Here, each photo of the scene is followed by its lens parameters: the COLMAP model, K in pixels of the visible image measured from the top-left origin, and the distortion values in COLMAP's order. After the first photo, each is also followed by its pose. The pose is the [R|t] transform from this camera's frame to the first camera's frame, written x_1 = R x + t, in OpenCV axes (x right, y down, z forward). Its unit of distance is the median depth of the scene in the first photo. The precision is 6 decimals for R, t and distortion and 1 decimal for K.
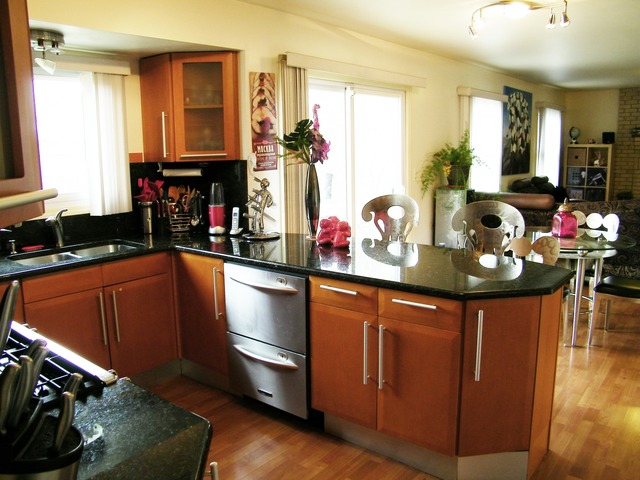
lens RADIAL K [[541.0, 0, 320.0], [0, 541.0, 240.0], [0, 0, 1]] dist [-0.177241, 0.160788]
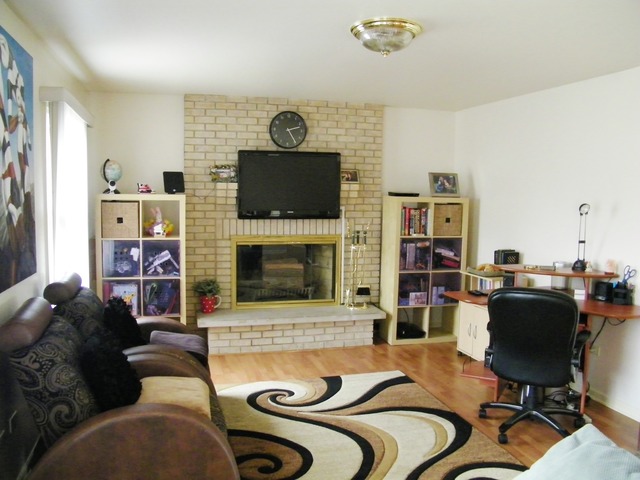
lens RADIAL K [[541.0, 0, 320.0], [0, 541.0, 240.0], [0, 0, 1]] dist [-0.177241, 0.160788]
pose [[0.582133, -0.047902, 0.811681, 0.199467], [0.118615, 0.992587, -0.026491, -0.106716], [-0.804395, 0.111699, 0.583500, 0.569261]]
